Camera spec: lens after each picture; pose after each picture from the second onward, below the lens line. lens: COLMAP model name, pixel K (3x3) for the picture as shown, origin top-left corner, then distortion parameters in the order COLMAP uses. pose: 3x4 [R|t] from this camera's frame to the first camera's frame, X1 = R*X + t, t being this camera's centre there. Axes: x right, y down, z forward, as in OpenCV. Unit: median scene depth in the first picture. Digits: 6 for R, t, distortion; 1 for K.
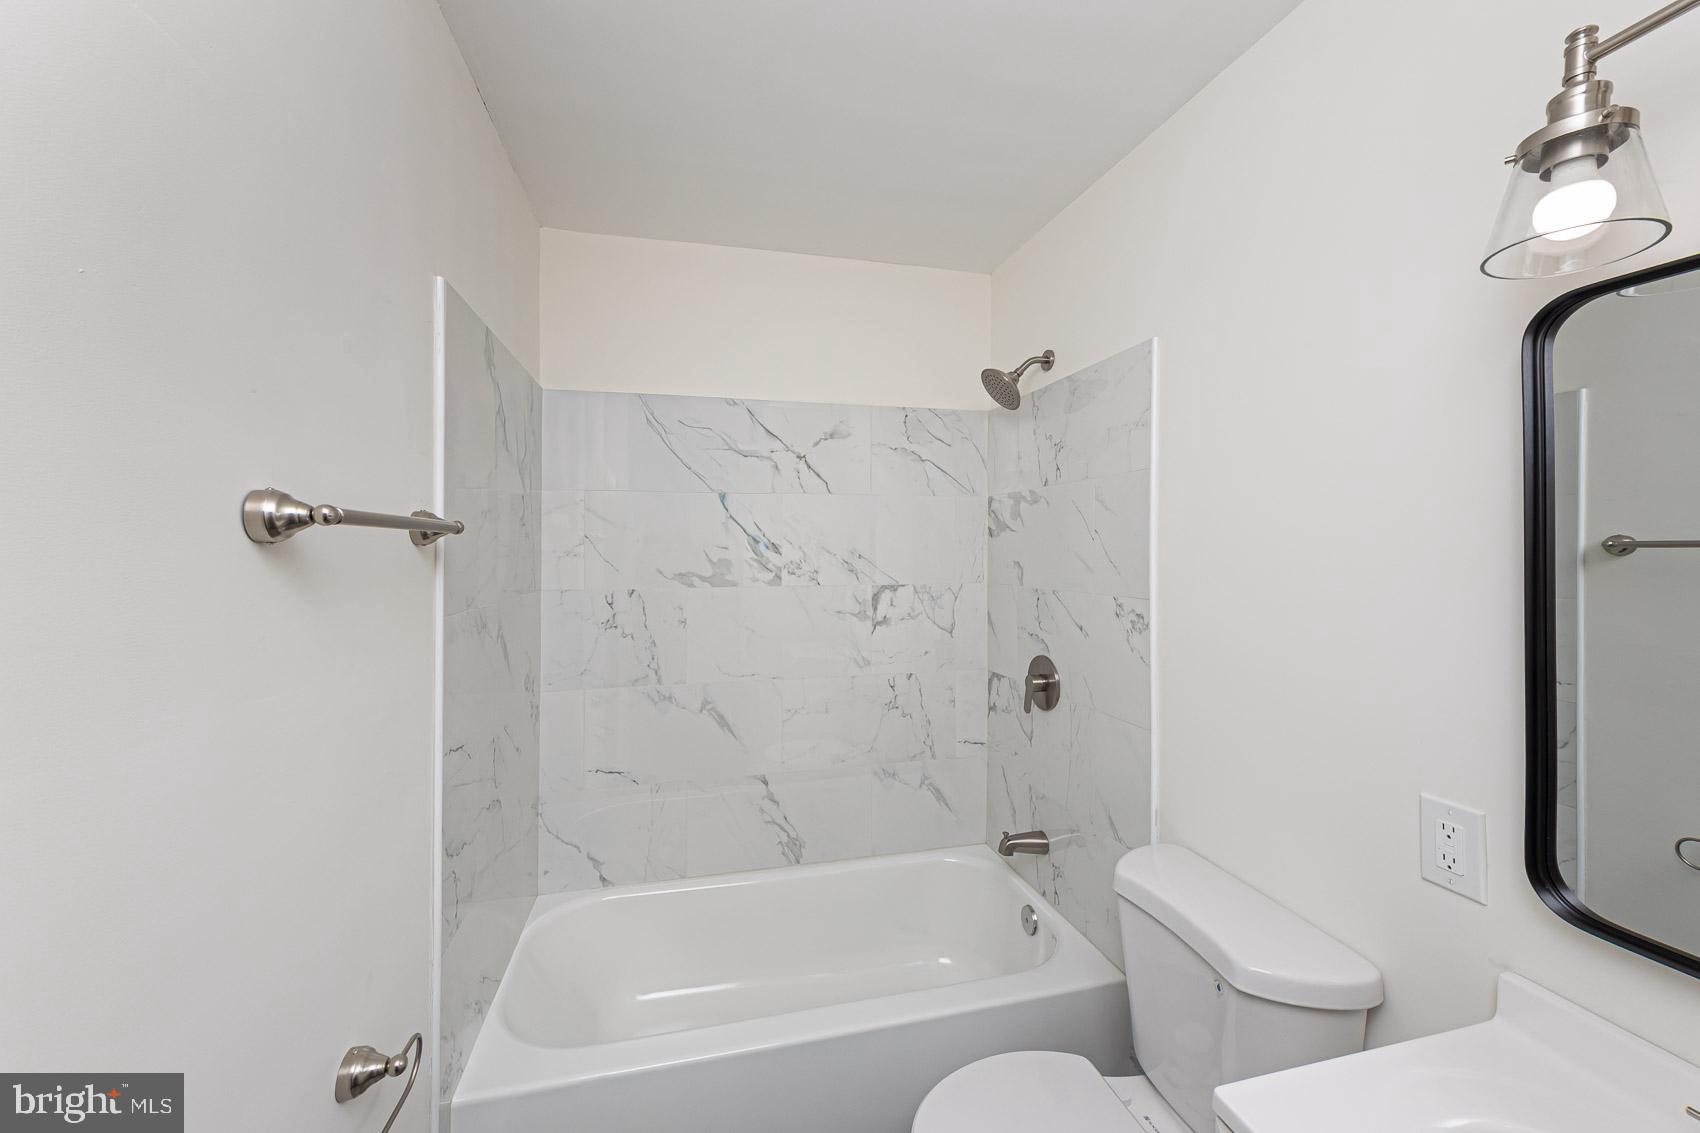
lens RADIAL K [[698.5, 0, 840.3], [0, 698.5, 559.8], [0, 0, 1]] dist [-0.001262, 0.000029]
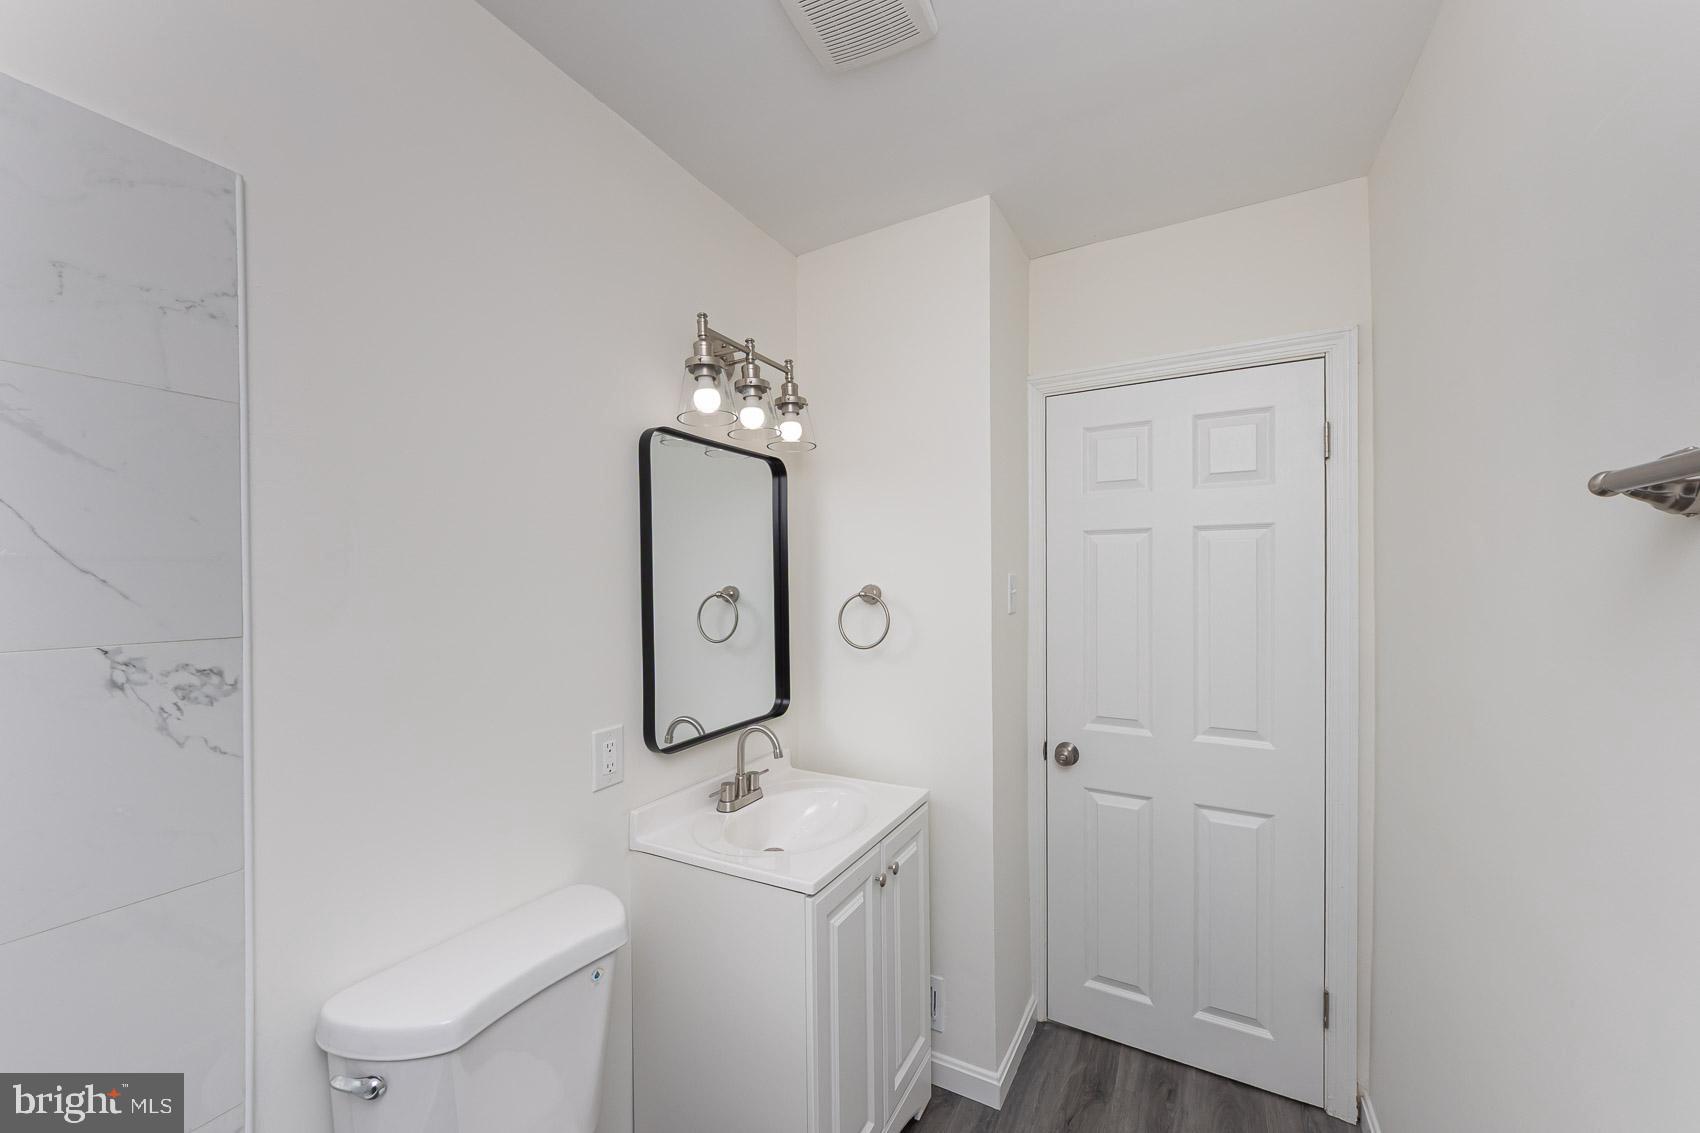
lens RADIAL K [[654.6, 0, 845.7], [0, 654.6, 573.6], [0, 0, 1]] dist [-0.001632, -0.000056]
pose [[-0.759956, -0.014387, 0.649815, -0.296211], [-0.012540, 0.999893, 0.007472, -0.005500], [-0.649854, -0.002471, -0.760055, 1.181844]]
